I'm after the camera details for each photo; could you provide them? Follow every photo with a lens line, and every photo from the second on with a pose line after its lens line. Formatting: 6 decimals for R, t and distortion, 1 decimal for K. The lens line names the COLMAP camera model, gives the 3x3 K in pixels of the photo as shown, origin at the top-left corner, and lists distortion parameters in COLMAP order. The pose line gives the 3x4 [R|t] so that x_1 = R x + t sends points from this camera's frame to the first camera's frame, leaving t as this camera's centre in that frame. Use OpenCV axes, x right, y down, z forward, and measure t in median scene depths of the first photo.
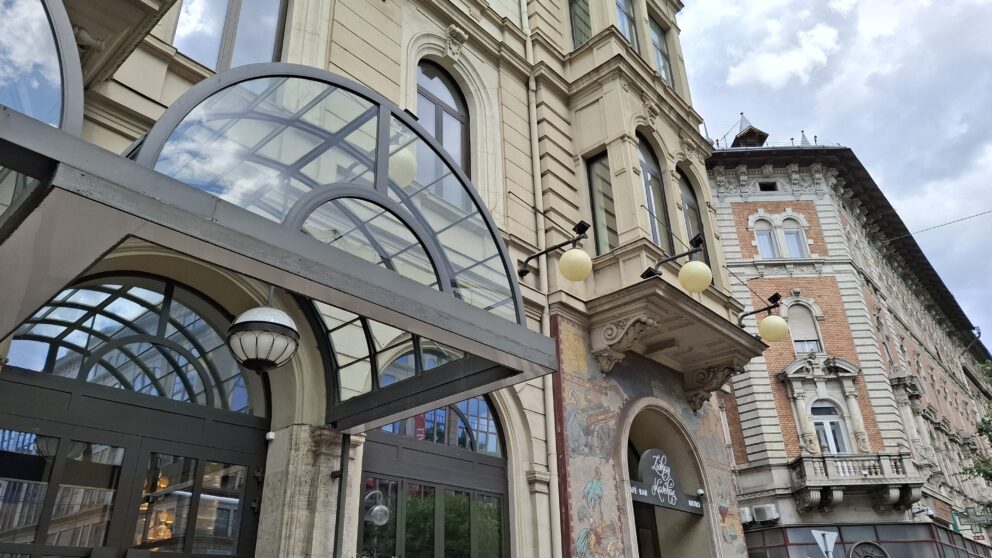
lens RADIAL K [[691.4, 0, 494.5], [0, 691.4, 278.4], [0, 0, 1]] dist [0.004755, -0.001262]
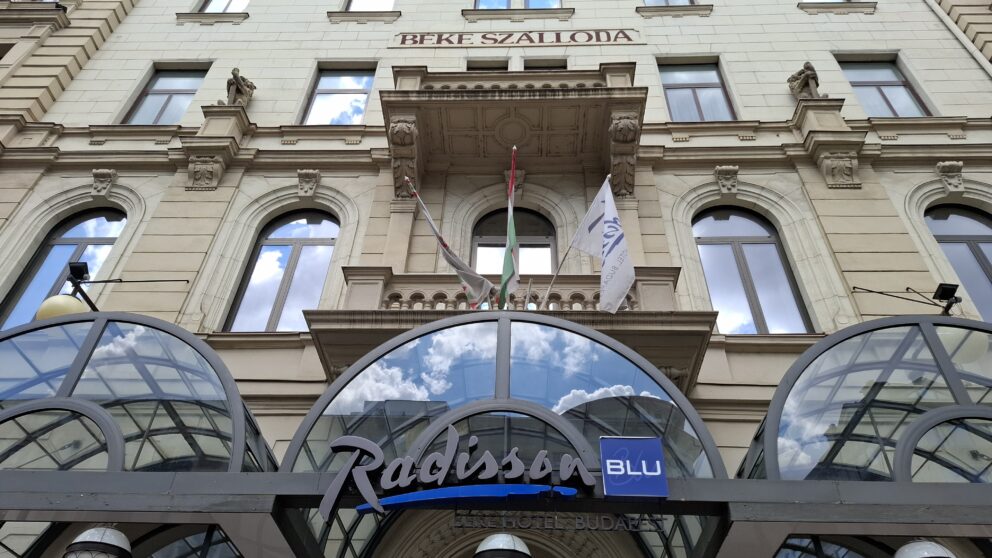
lens RADIAL K [[691.4, 0, 495.1], [0, 691.4, 283.1], [0, 0, 1]] dist [0.004755, -0.001262]
pose [[0.644186, -0.471267, -0.602438, 0.045152], [0.305012, 0.880578, -0.362698, -0.057701], [0.701421, 0.049895, 0.710999, -0.120050]]
